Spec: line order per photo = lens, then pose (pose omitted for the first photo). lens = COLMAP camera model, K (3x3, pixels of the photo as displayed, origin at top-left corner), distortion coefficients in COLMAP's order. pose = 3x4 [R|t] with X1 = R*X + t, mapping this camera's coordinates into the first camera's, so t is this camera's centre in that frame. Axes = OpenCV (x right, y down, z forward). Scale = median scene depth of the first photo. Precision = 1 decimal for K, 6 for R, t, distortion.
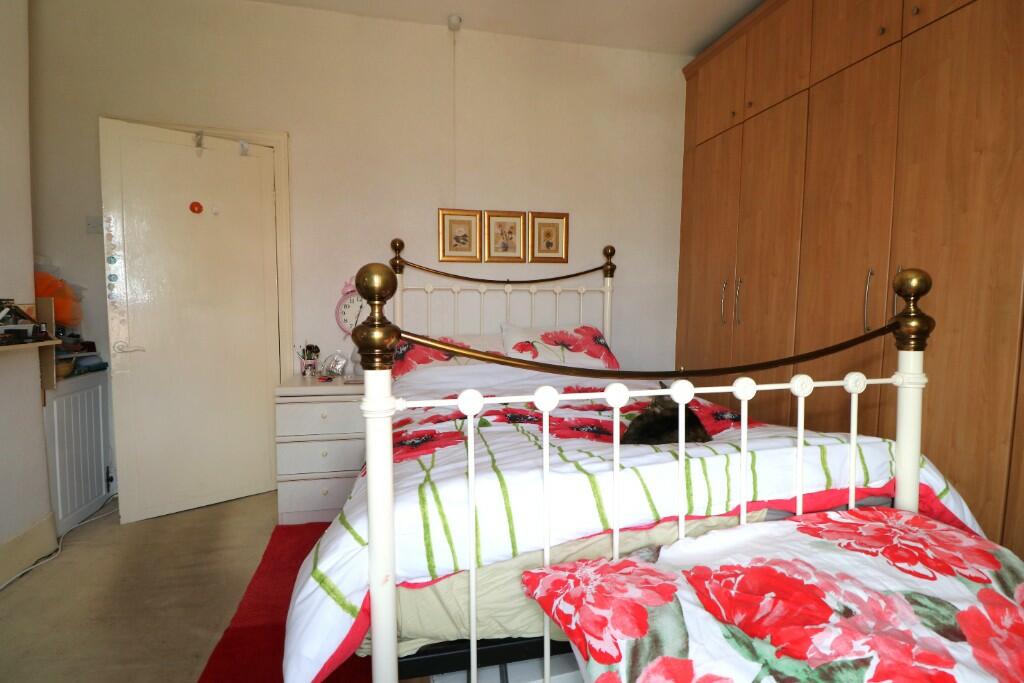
lens RADIAL K [[486.1, 0, 512.0], [0, 486.1, 341.5], [0, 0, 1]] dist [-0.000316, -0.012550]
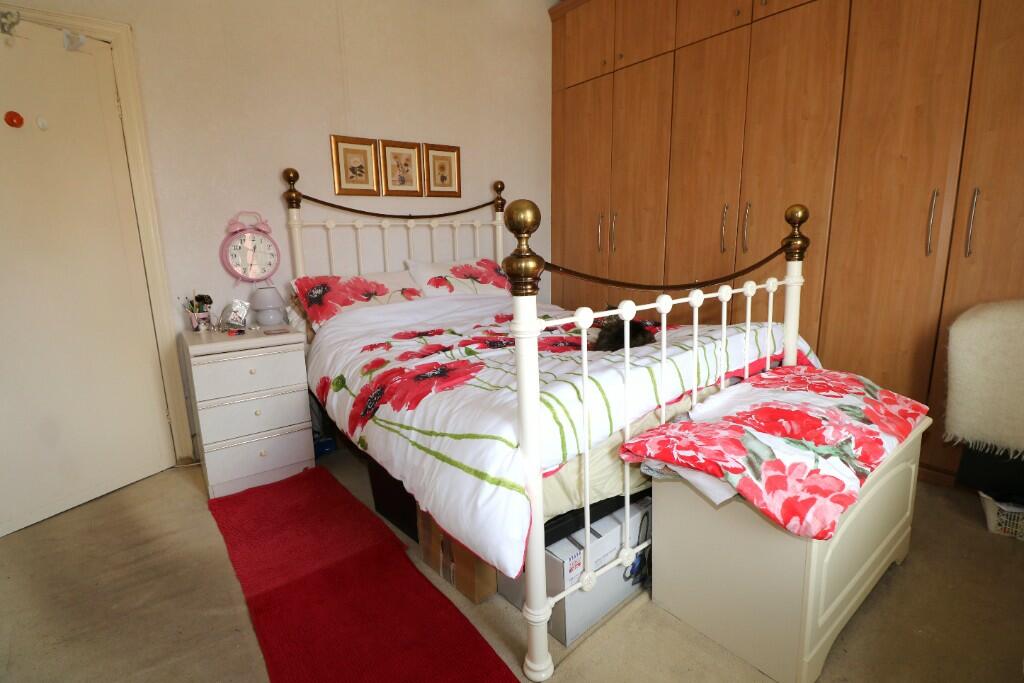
lens RADIAL K [[493.8, 0, 512.0], [0, 493.8, 341.5], [0, 0, 1]] dist [0.000832, -0.012084]
pose [[0.907136, -0.111691, 0.405745, -0.577365], [0.059695, 0.988539, 0.138659, 0.000989], [-0.416582, -0.101562, 0.903407, -0.030754]]
